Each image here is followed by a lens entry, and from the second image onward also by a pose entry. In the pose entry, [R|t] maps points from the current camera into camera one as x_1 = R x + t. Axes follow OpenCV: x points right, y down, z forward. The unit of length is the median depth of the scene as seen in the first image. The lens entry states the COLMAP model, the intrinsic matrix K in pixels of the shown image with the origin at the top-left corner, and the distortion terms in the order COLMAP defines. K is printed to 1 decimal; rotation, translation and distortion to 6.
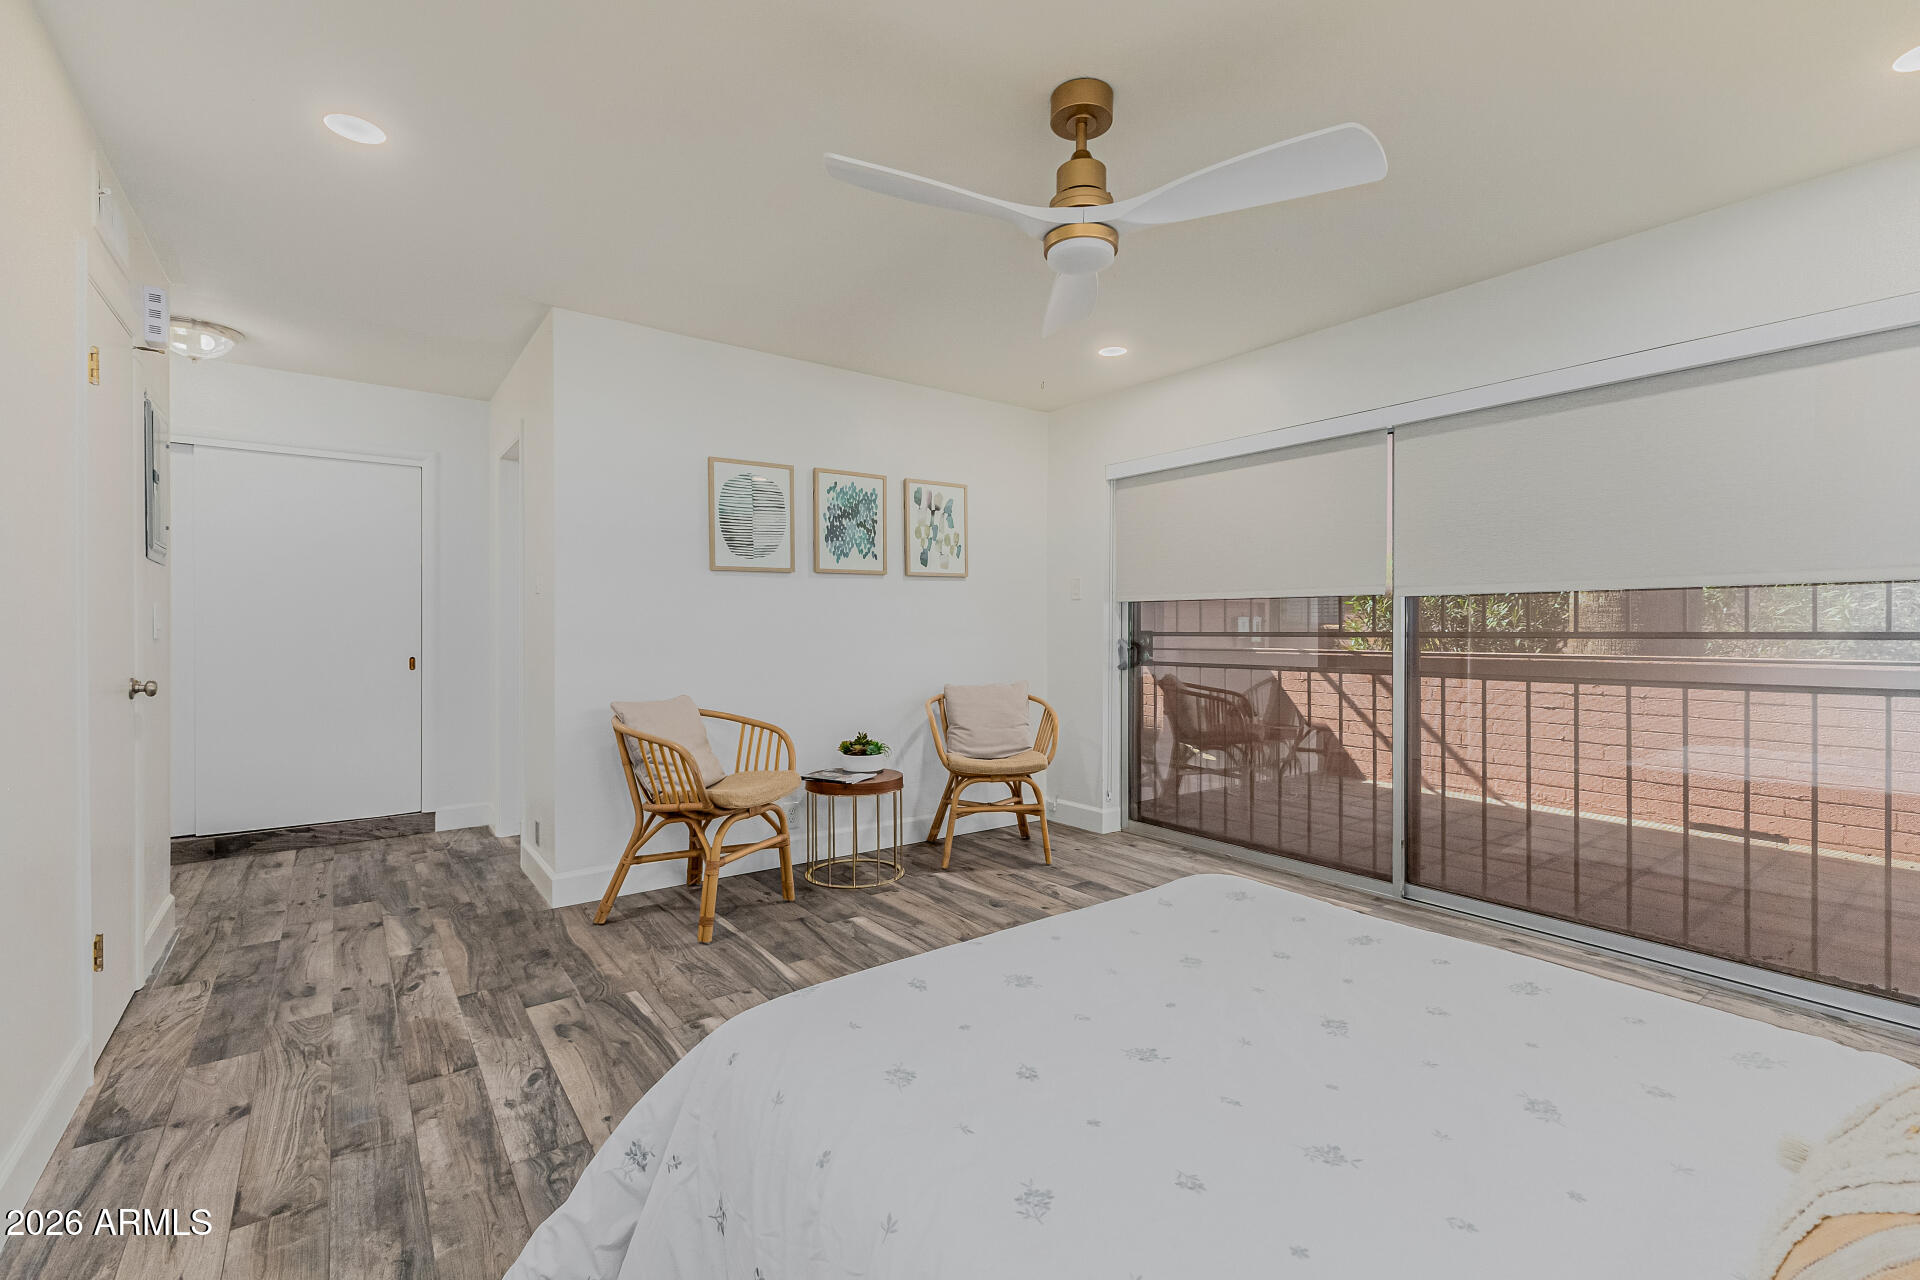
lens RADIAL K [[834.0, 0, 954.8], [0, 834.0, 635.7], [0, 0, 1]] dist [0.013771, -0.003524]
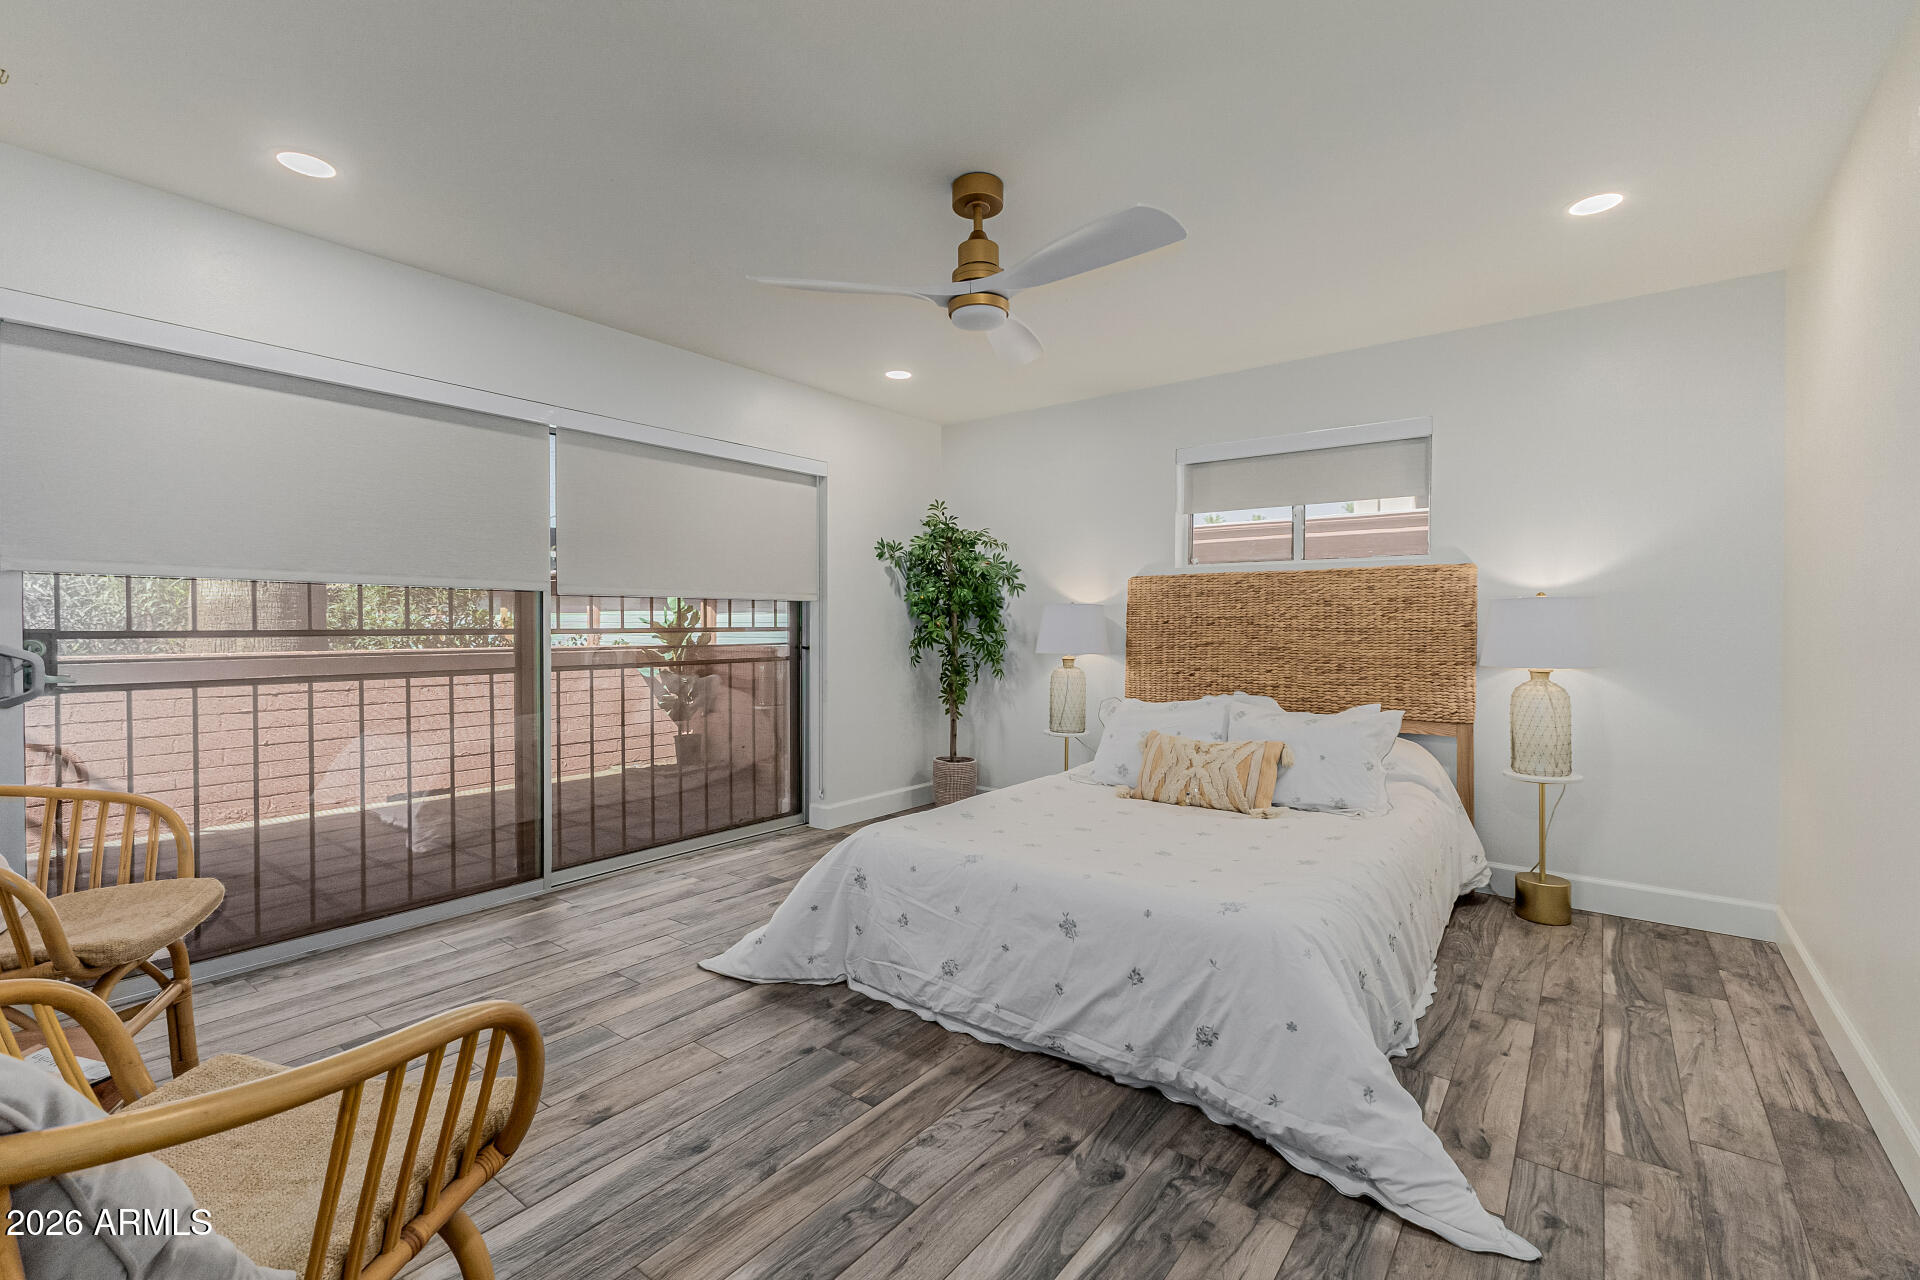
lens RADIAL K [[834.0, 0, 954.7], [0, 834.0, 628.6], [0, 0, 1]] dist [0.013771, -0.003524]
pose [[-0.269625, -0.004543, 0.962955, -0.466973], [0.012427, 0.999889, 0.008197, -0.004611], [-0.962885, 0.014177, -0.269539, 0.636858]]
